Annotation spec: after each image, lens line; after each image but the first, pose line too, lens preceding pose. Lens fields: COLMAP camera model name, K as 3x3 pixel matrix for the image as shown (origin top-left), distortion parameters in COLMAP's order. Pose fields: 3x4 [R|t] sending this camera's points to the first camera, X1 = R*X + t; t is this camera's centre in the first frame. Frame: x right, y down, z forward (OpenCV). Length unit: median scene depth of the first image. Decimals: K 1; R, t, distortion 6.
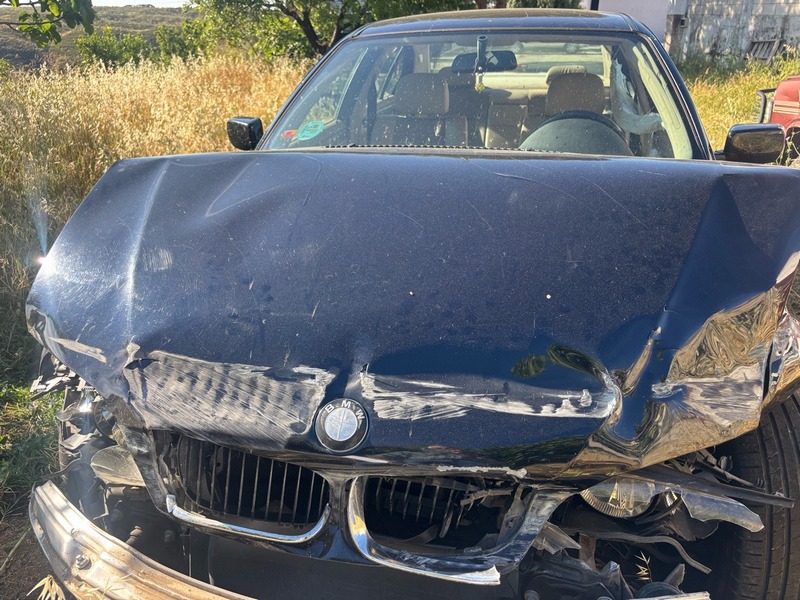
lens RADIAL K [[613.8, 0, 383.1], [0, 613.8, 301.0], [0, 0, 1]] dist [0.049848, -0.063090]
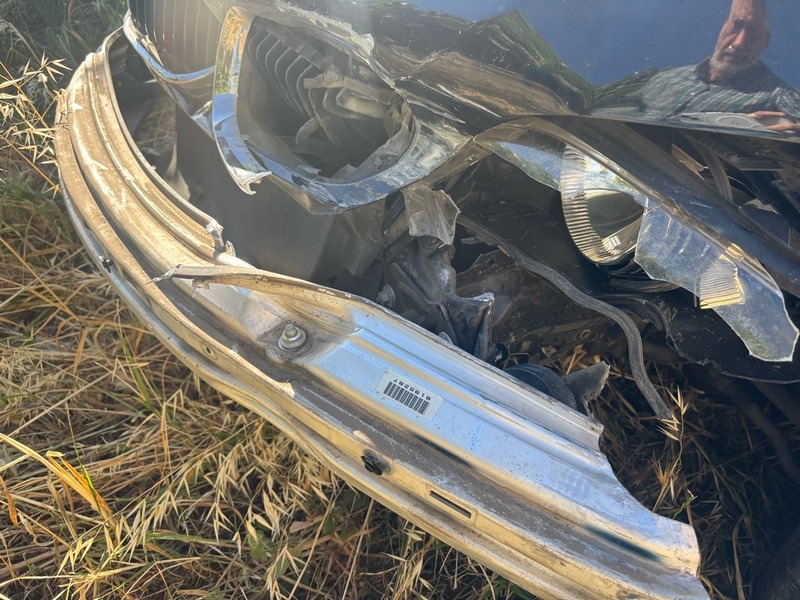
lens RADIAL K [[613.8, 0, 383.1], [0, 613.8, 301.0], [0, 0, 1]] dist [0.049848, -0.063090]
pose [[0.703376, 0.464577, -0.537987, 0.603923], [-0.277457, 0.876259, 0.393938, 0.248767], [0.654431, -0.127819, 0.745240, 0.554872]]
